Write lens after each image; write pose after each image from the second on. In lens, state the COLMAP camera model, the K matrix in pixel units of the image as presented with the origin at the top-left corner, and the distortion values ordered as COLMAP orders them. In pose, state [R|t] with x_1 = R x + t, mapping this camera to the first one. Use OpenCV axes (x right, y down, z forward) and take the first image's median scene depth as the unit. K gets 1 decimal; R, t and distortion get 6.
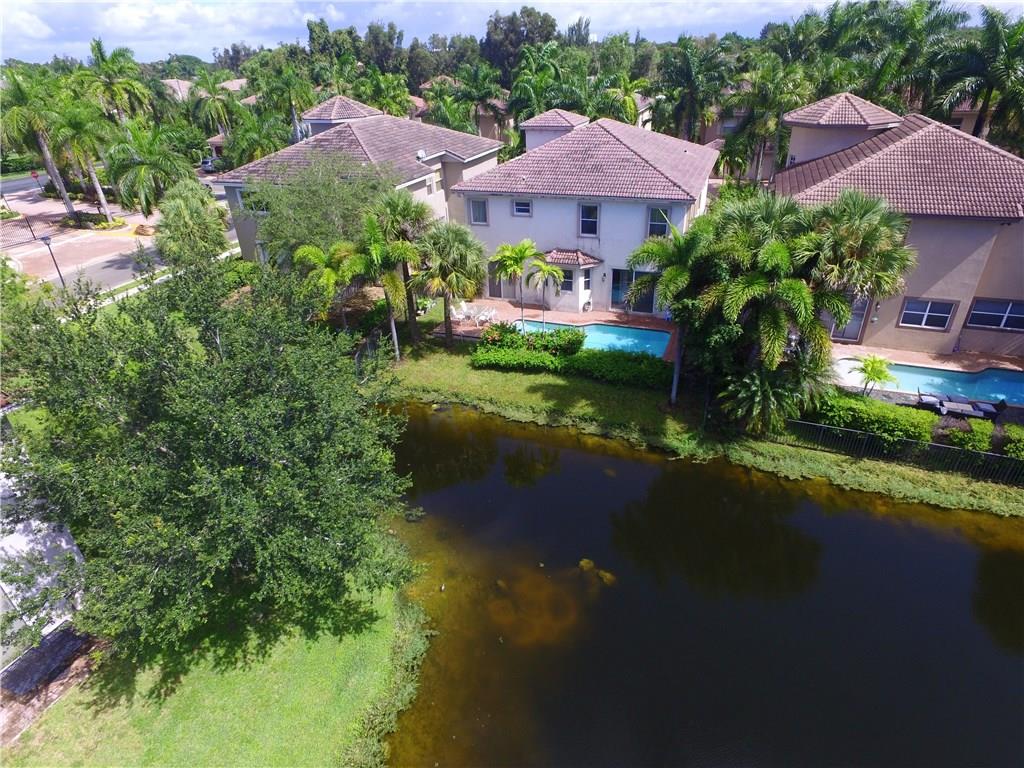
lens RADIAL K [[593.7, 0, 512.0], [0, 593.7, 384.0], [0, 0, 1]] dist [-0.013452, 0.016159]
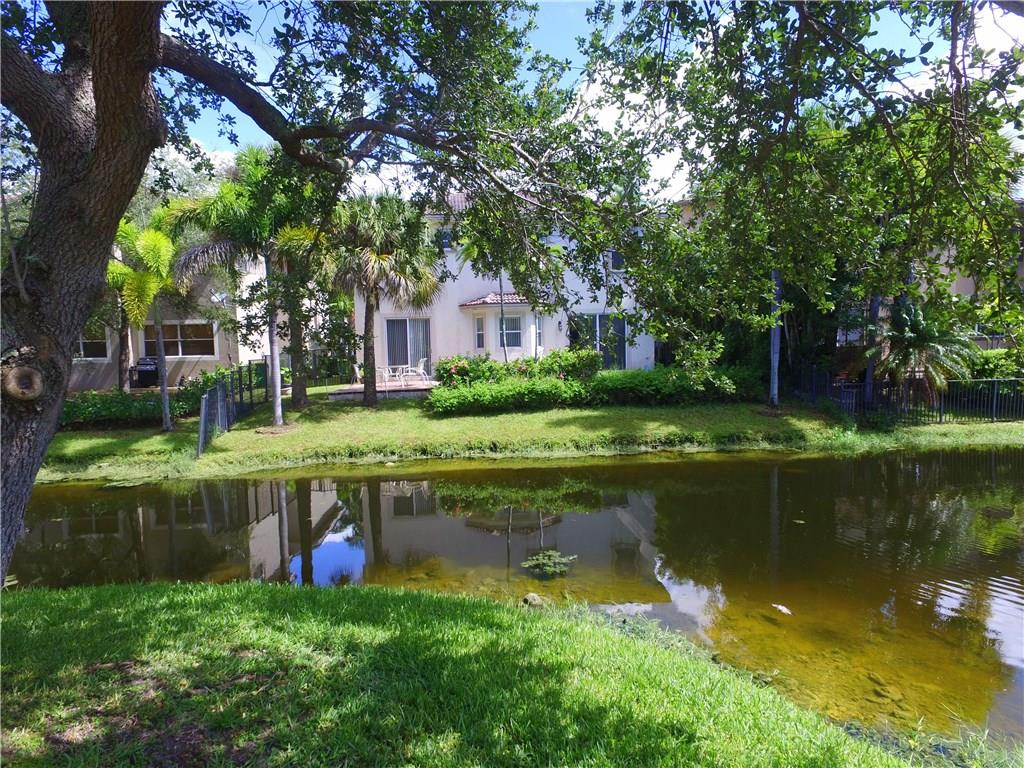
lens RADIAL K [[593.7, 0, 512.0], [0, 593.7, 384.0], [0, 0, 1]] dist [-0.013452, 0.016159]
pose [[0.905037, -0.012056, 0.425162, -0.252715], [0.202818, 0.890867, -0.406474, 0.202874], [-0.373862, 0.454105, 0.808713, 0.529142]]
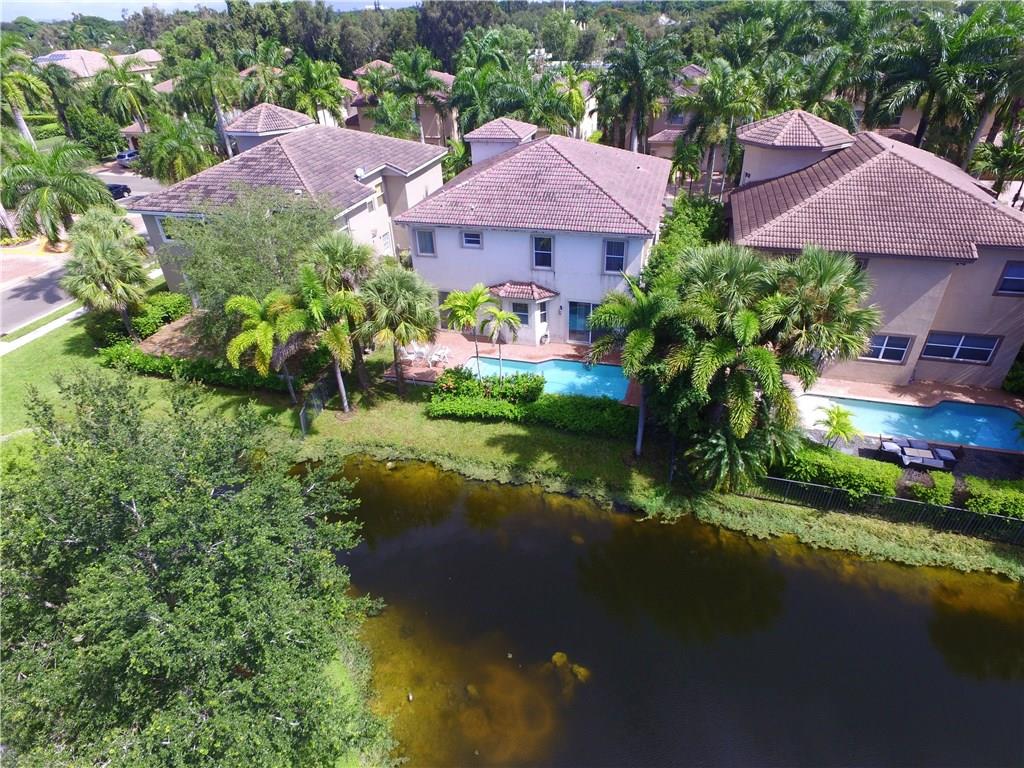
lens RADIAL K [[593.7, 0, 512.0], [0, 593.7, 384.0], [0, 0, 1]] dist [-0.013452, 0.016159]
pose [[0.995957, -0.046929, 0.076596, -0.002506], [0.042733, 0.997543, 0.055522, -0.135896], [-0.079014, -0.052025, 0.995515, 0.052419]]
